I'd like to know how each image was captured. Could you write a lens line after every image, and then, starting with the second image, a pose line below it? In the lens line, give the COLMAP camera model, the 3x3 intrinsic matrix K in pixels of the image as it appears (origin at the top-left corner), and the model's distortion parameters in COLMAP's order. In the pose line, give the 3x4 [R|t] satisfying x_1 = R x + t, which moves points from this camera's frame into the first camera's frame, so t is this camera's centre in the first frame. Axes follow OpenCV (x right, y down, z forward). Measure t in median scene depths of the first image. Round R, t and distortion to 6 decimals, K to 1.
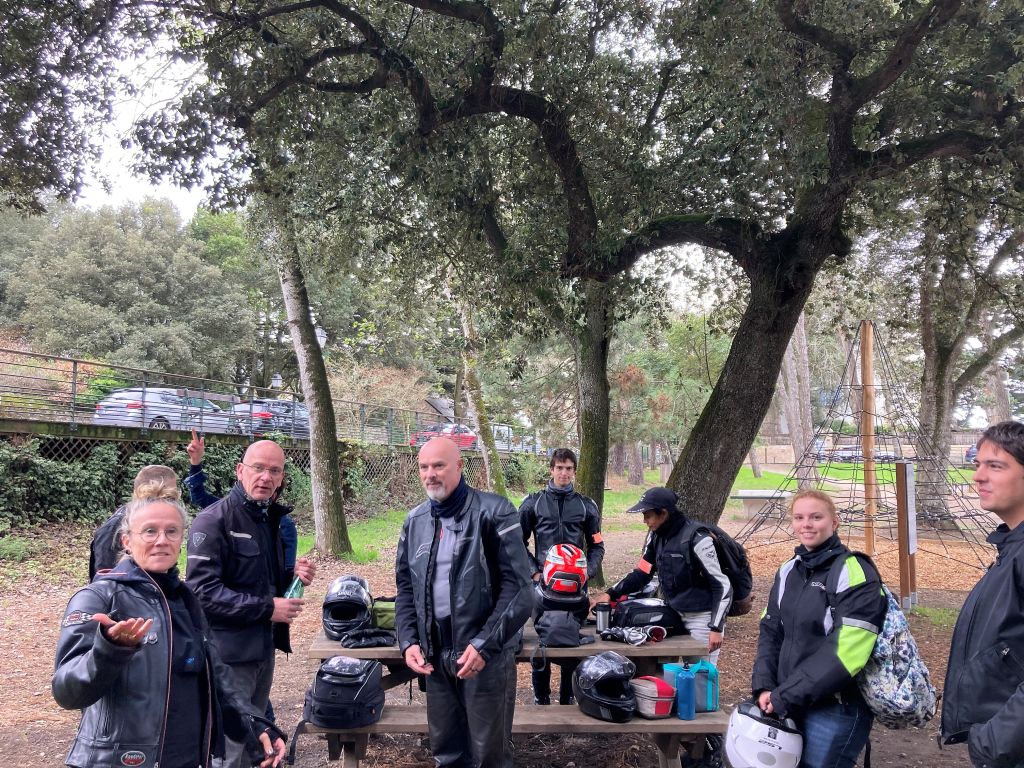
lens RADIAL K [[842.6, 0, 512.0], [0, 842.6, 384.0], [0, 0, 1]] dist [0.012027, 0.001362]
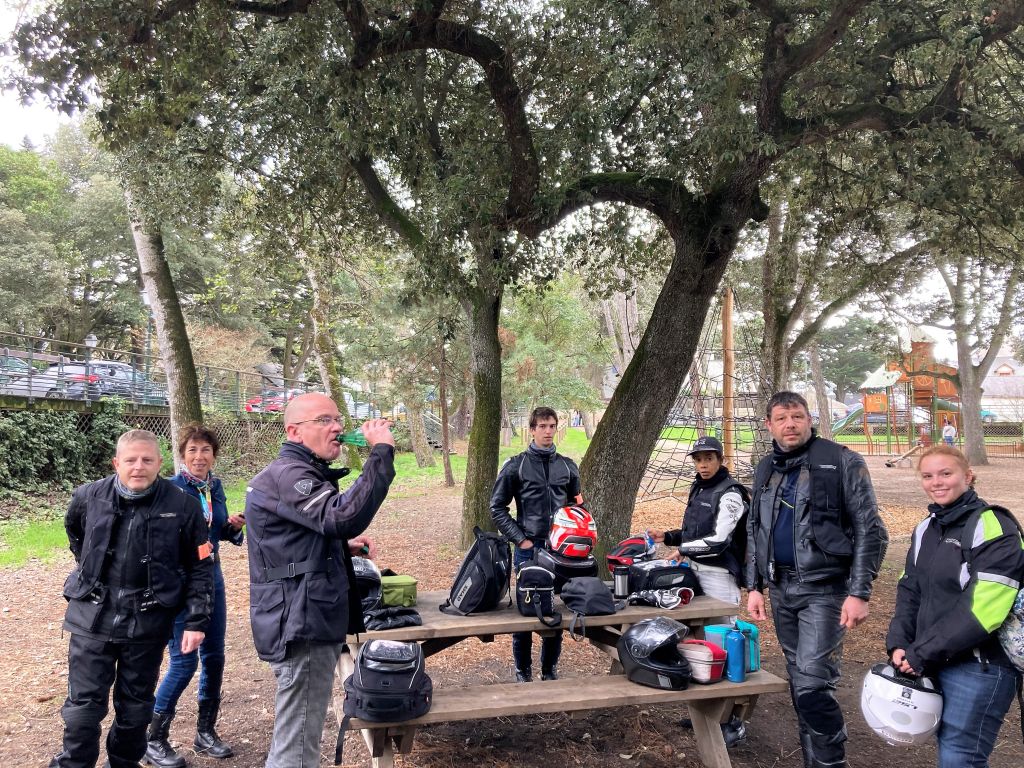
lens RADIAL K [[844.2, 0, 554.3], [0, 844.2, 378.6], [0, 0, 1]] dist [0.081377, -0.102186]
pose [[0.977992, 0.000726, 0.208641, -0.185199], [-0.008430, 0.999315, 0.036035, 0.011026], [-0.208471, -0.037001, 0.977328, 0.081583]]
